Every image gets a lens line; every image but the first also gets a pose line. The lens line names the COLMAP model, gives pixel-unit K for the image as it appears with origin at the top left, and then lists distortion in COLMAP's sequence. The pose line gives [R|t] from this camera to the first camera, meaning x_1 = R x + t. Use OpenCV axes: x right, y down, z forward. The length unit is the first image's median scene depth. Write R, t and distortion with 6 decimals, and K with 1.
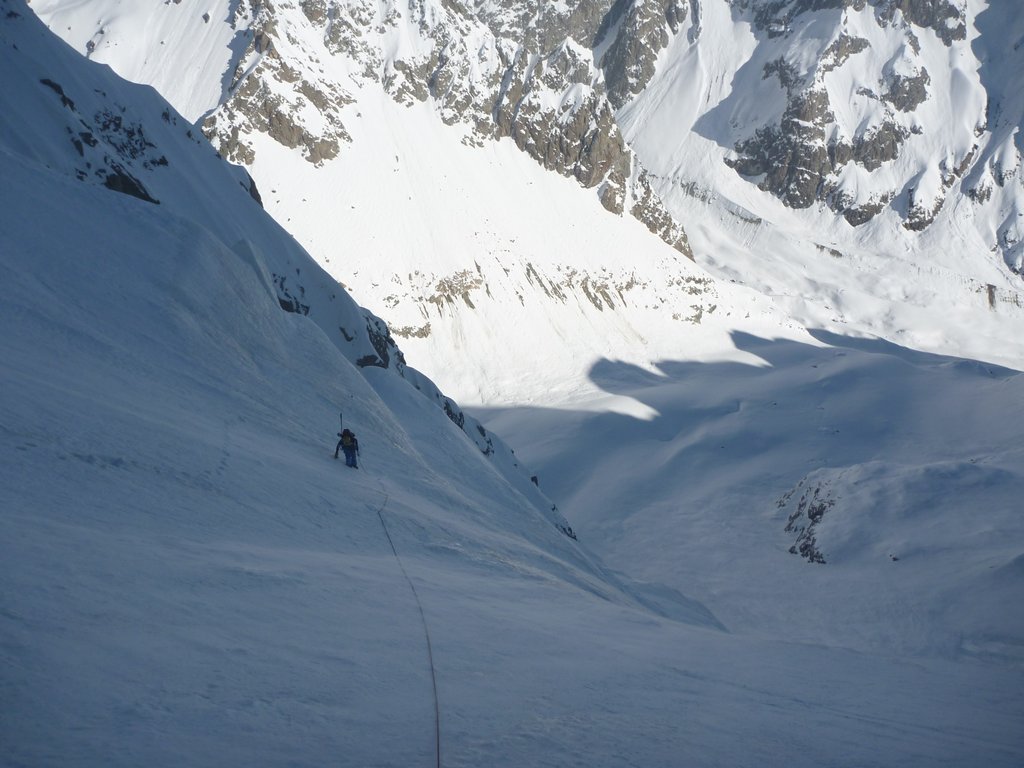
lens RADIAL K [[836.3, 0, 510.9], [0, 836.3, 383.2], [0, 0, 1]] dist [-0.029744, -0.014875]
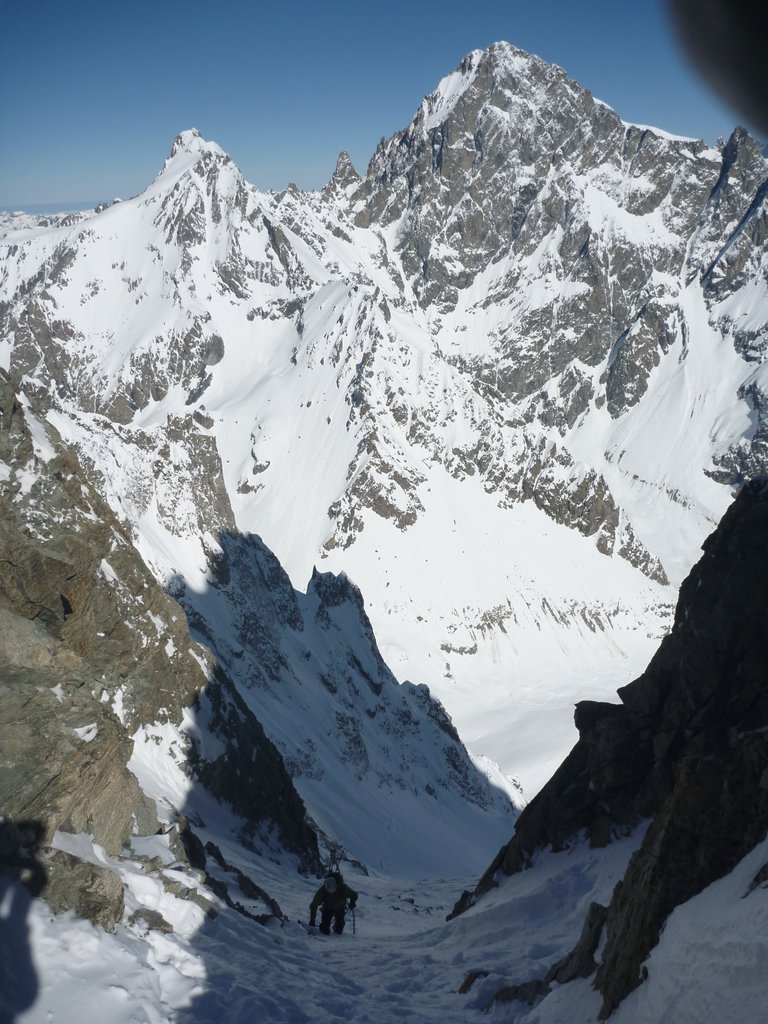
lens RADIAL K [[836.3, 0, 382.5], [0, 836.3, 512.5], [0, 0, 1]] dist [-0.029744, -0.014875]
pose [[0.988105, 0.027221, -0.151354, -0.037299], [-0.039471, 0.996130, -0.078526, -0.156100], [0.148631, 0.083566, 0.985356, -0.447573]]
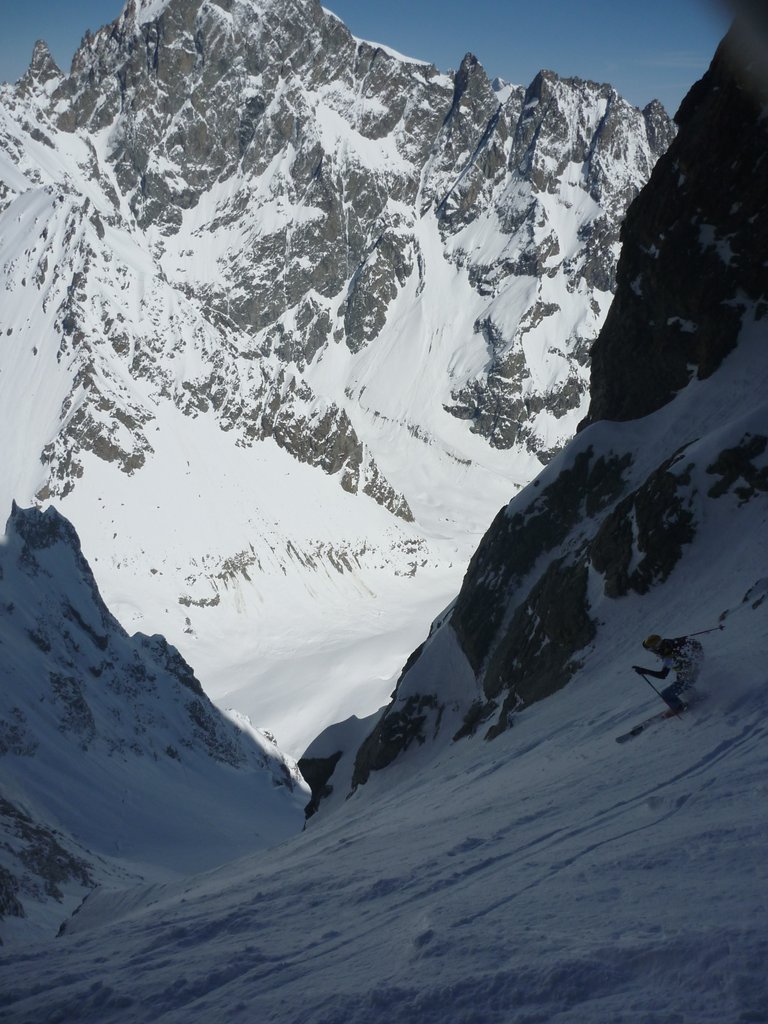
lens RADIAL K [[881.8, 0, 385.6], [0, 881.8, 515.3], [0, 0, 1]] dist [-0.032785, -0.012359]
pose [[0.988214, -0.013744, 0.152462, -0.038230], [0.016865, 0.999673, -0.019197, -0.145532], [-0.152148, 0.021542, 0.988123, -0.414363]]
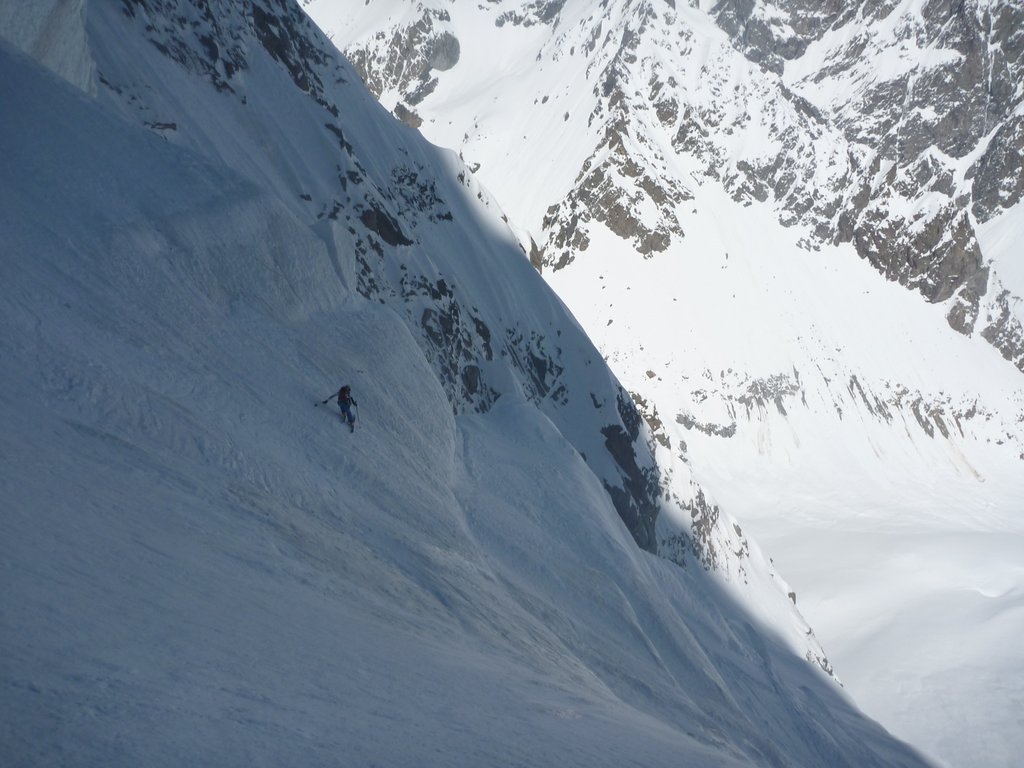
lens RADIAL K [[836.3, 0, 509.4], [0, 836.3, 384.1], [0, 0, 1]] dist [-0.029744, -0.014875]
pose [[0.921615, 0.126254, -0.366995, 0.008666], [-0.165811, 0.983052, -0.078202, 0.002058], [0.350902, 0.132924, 0.926930, 0.005123]]
